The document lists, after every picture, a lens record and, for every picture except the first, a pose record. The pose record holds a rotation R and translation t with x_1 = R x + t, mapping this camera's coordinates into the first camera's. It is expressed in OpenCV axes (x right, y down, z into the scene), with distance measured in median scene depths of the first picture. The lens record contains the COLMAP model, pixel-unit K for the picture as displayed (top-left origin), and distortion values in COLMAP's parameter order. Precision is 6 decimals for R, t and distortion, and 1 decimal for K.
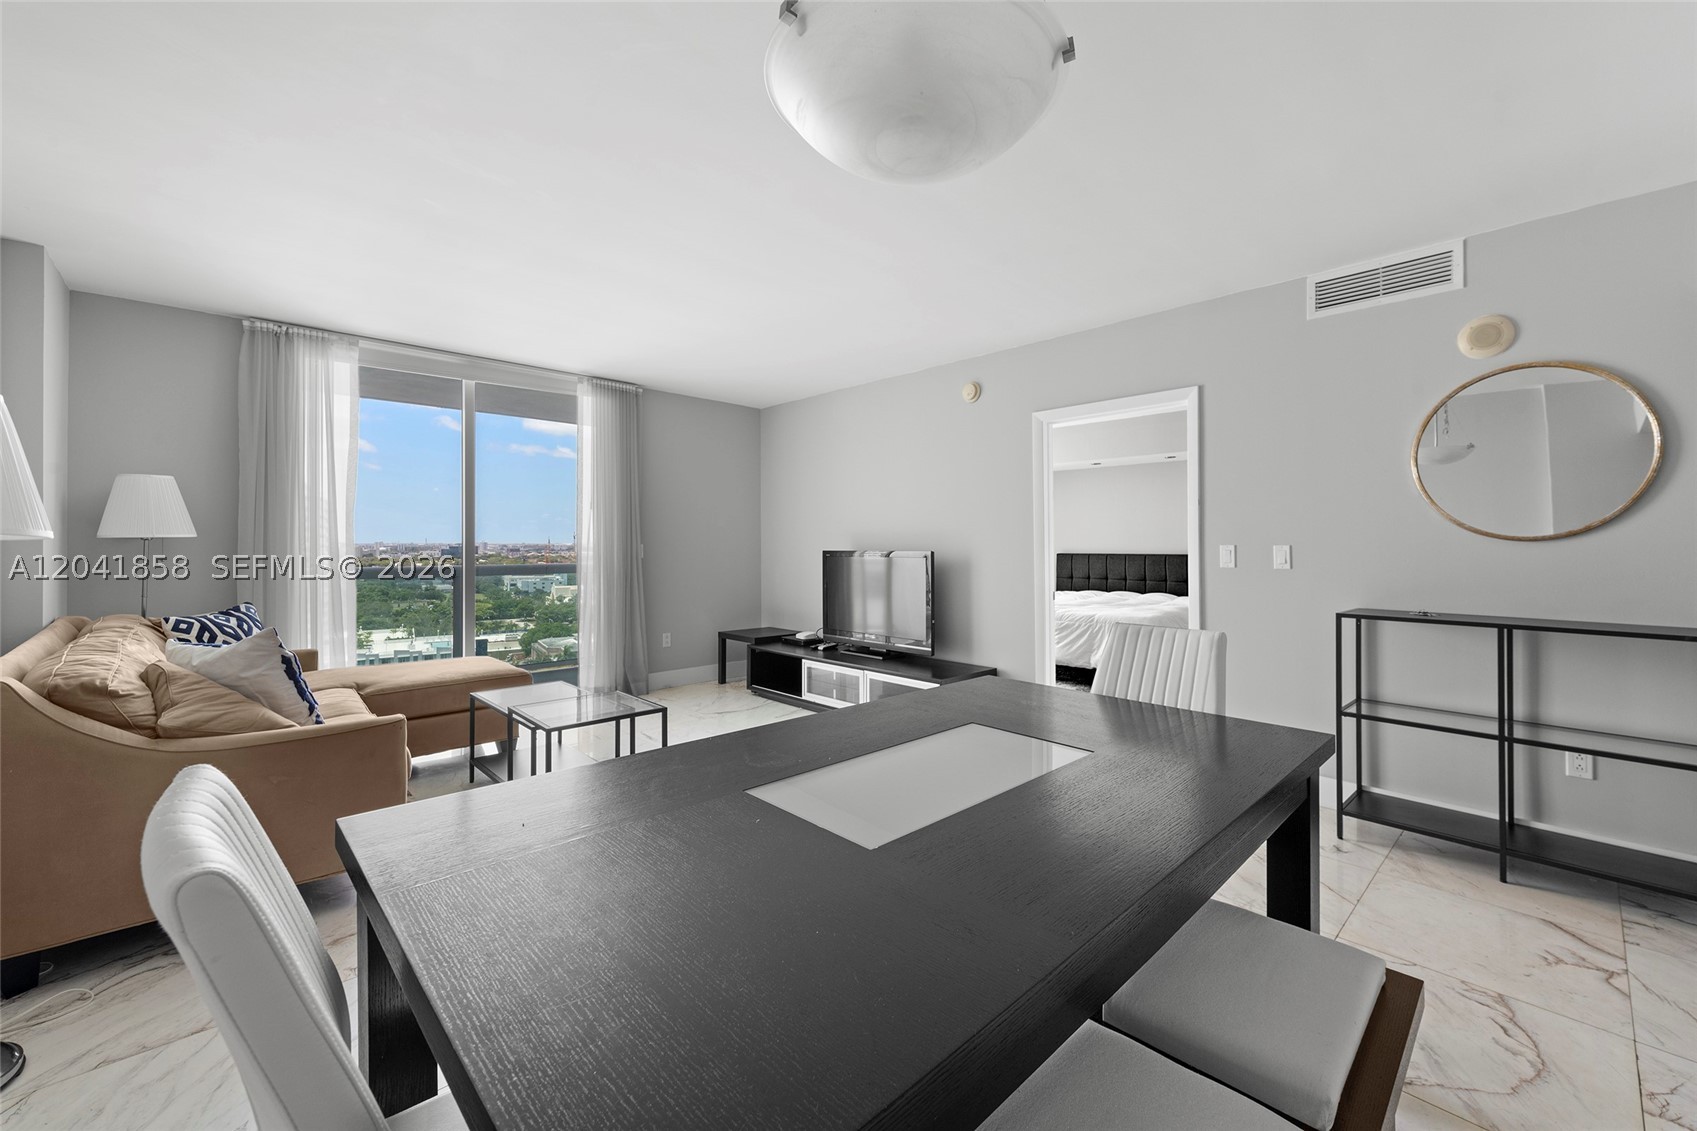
lens RADIAL K [[680.5, 0, 864.7], [0, 680.5, 544.6], [0, 0, 1]] dist [0.001173, -0.000254]
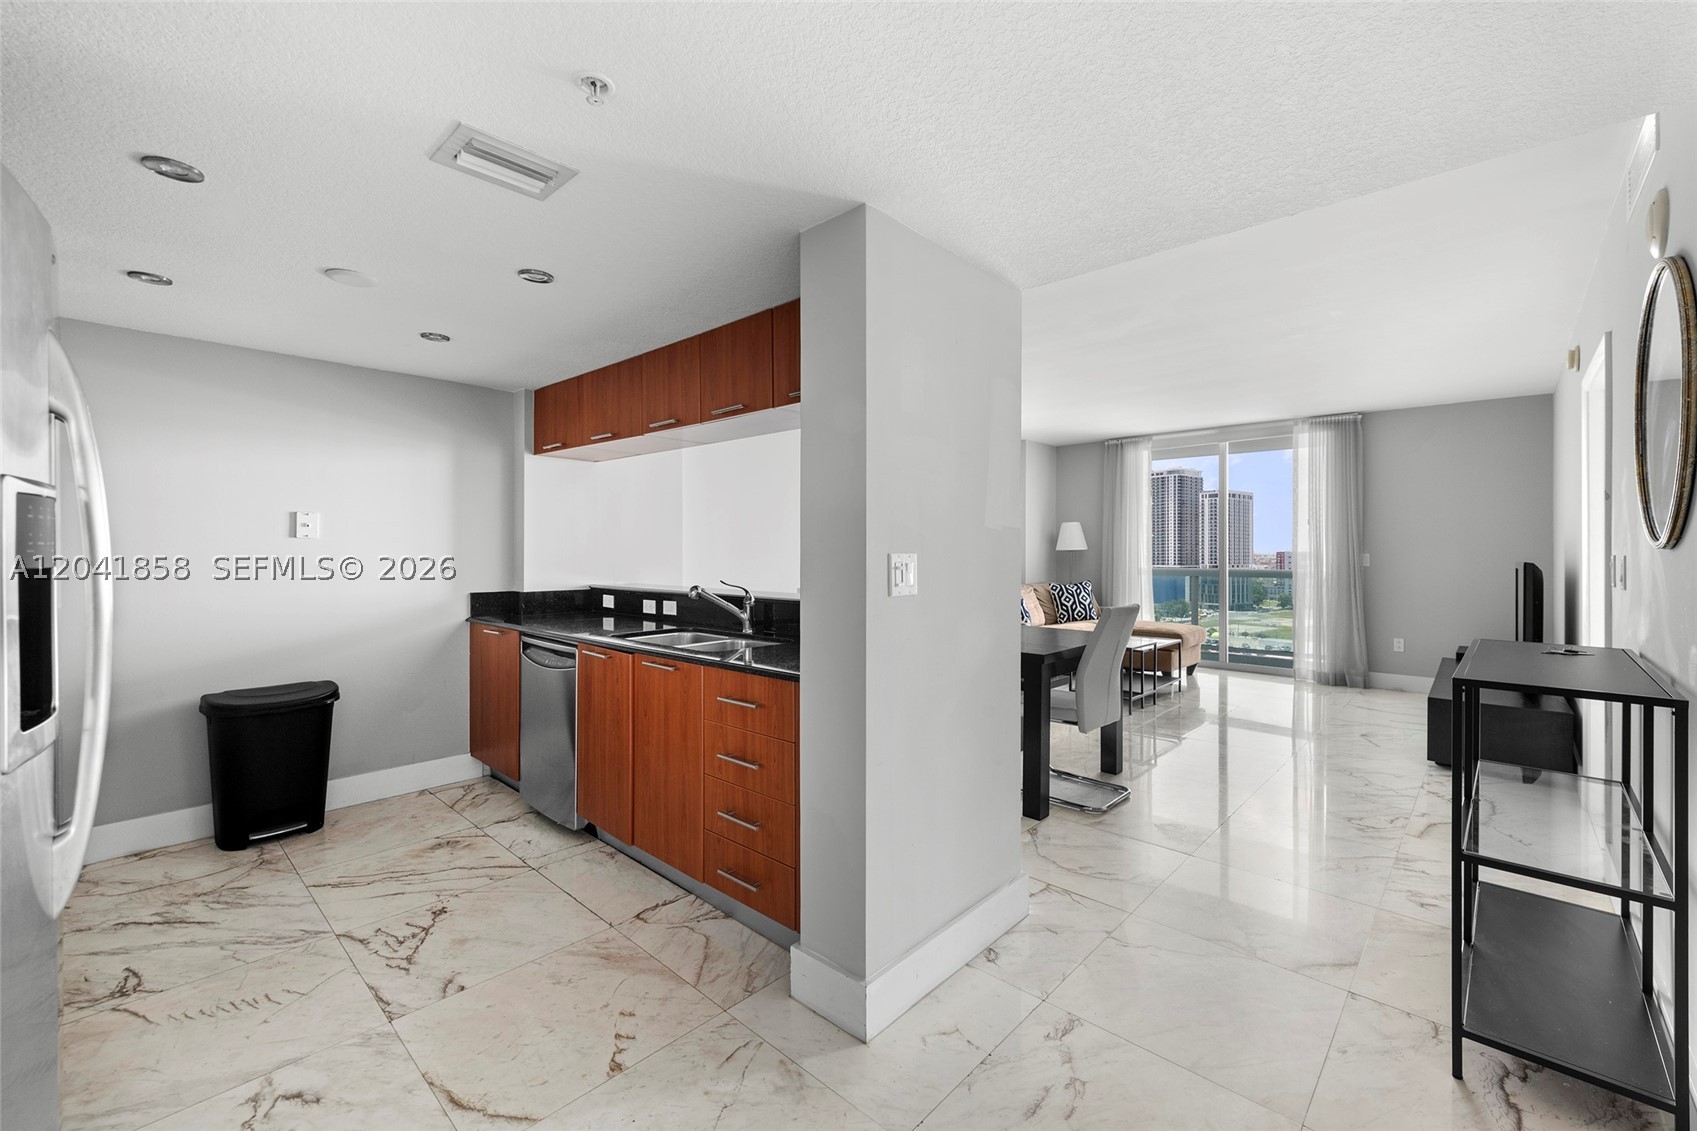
lens RADIAL K [[696.0, 0, 865.9], [0, 696.0, 549.2], [0, 0, 1]] dist [0.010804, -0.000312]
pose [[0.063382, -0.004051, -0.997981, 1.148059], [-0.002556, 0.999988, -0.004221, -0.001217], [0.997986, 0.002819, 0.063371, 0.171474]]
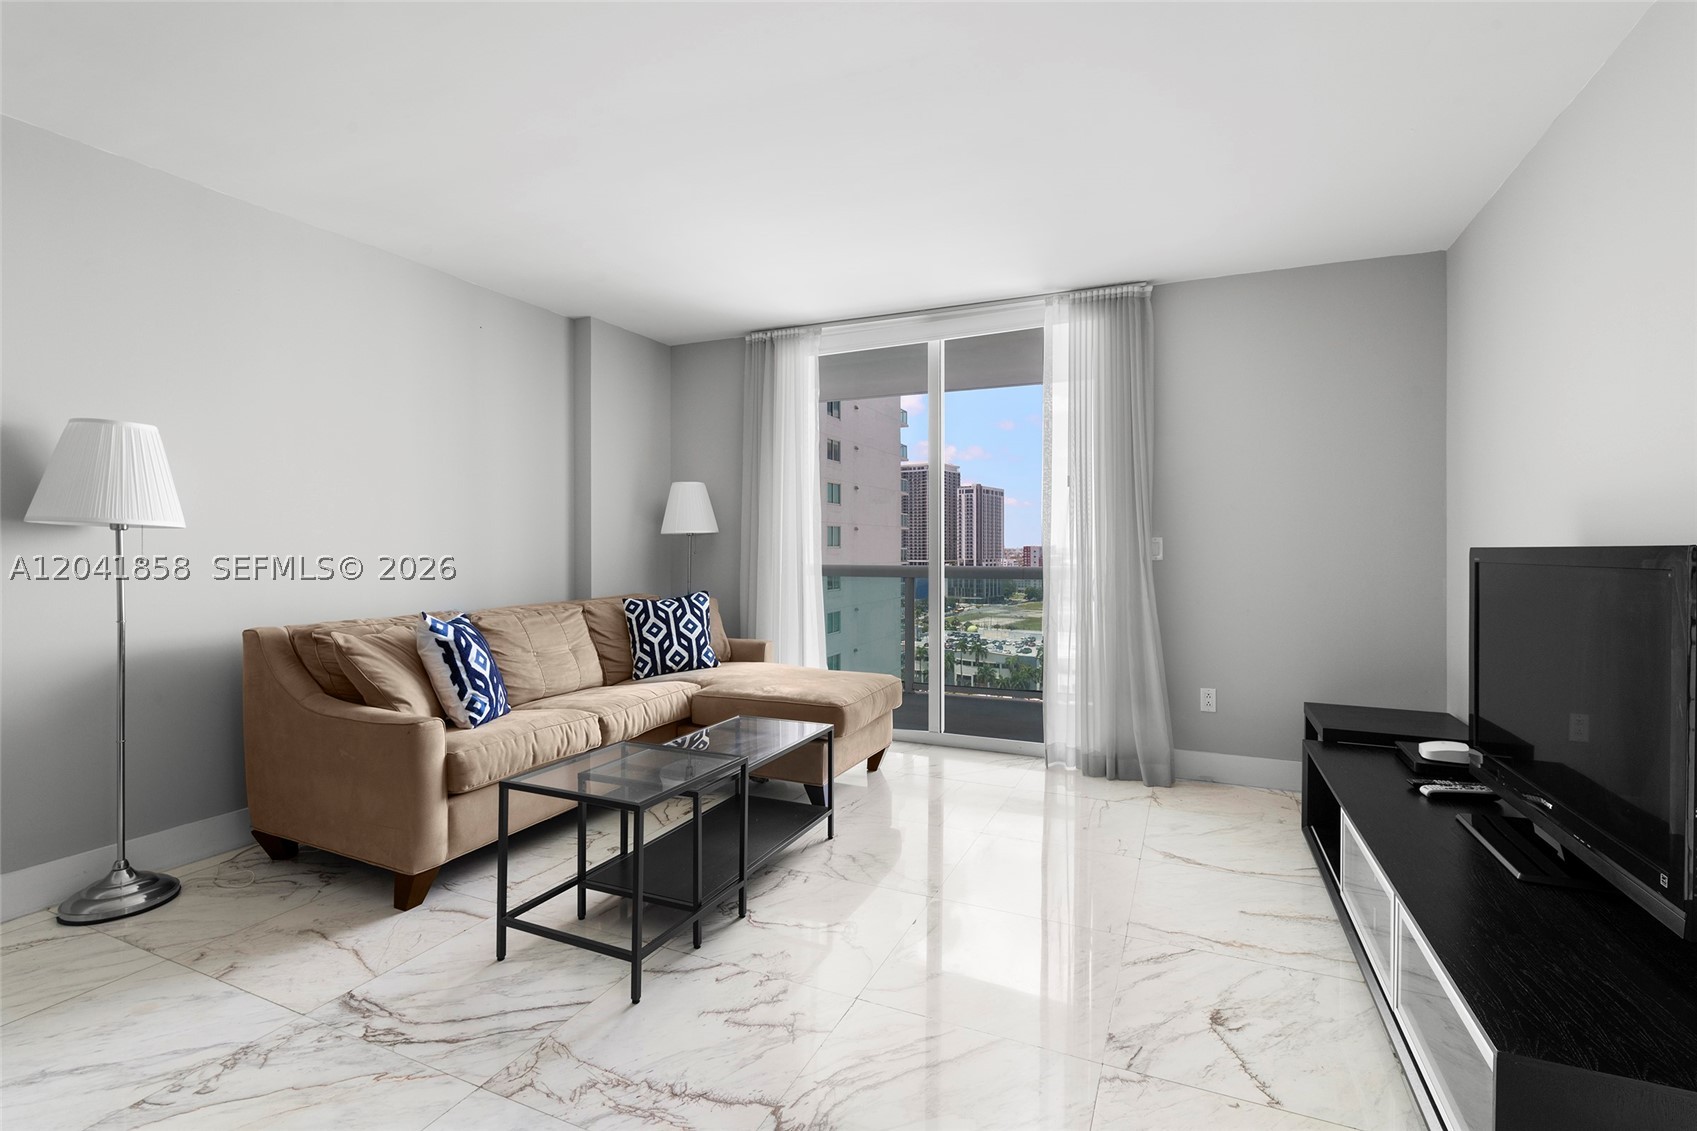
lens RADIAL K [[754.2, 0, 874.3], [0, 754.2, 546.1], [0, 0, 1]] dist [0.016681, -0.011384]
pose [[0.388668, -0.001456, -0.921377, 0.312154], [-0.001000, 0.999997, -0.002002, 0.014031], [0.921377, 0.001699, 0.388666, 0.747036]]
